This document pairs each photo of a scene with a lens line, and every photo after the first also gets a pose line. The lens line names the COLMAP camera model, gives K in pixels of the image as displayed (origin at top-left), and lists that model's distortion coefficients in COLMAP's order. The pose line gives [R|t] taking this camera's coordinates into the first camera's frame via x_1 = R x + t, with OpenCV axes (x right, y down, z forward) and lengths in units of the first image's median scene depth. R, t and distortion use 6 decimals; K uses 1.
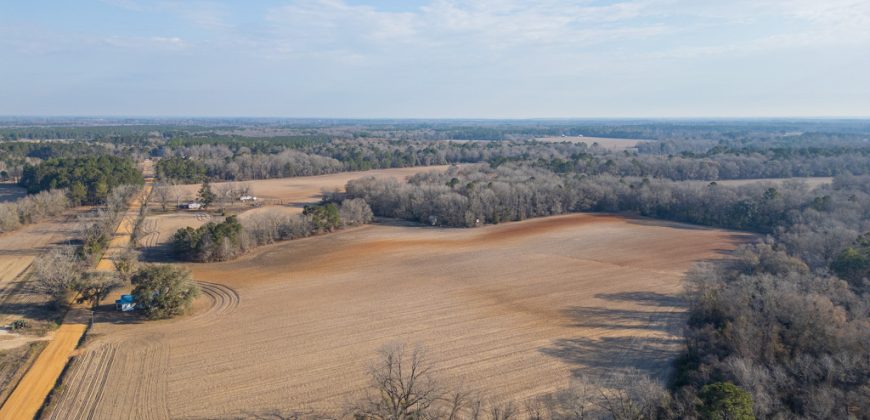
lens RADIAL K [[612.0, 0, 435.0], [0, 612.0, 210.0], [0, 0, 1]] dist [0.105892, -0.111927]
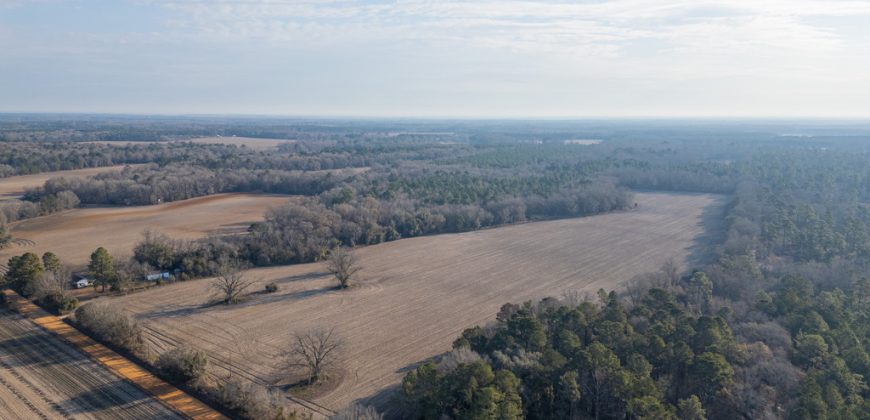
lens RADIAL K [[612.0, 0, 435.0], [0, 612.0, 210.0], [0, 0, 1]] dist [0.105892, -0.111927]
pose [[0.861361, -0.075062, 0.502417, -0.087377], [0.071416, 0.997094, 0.026529, 0.035167], [-0.502948, 0.013029, 0.864219, -0.526145]]
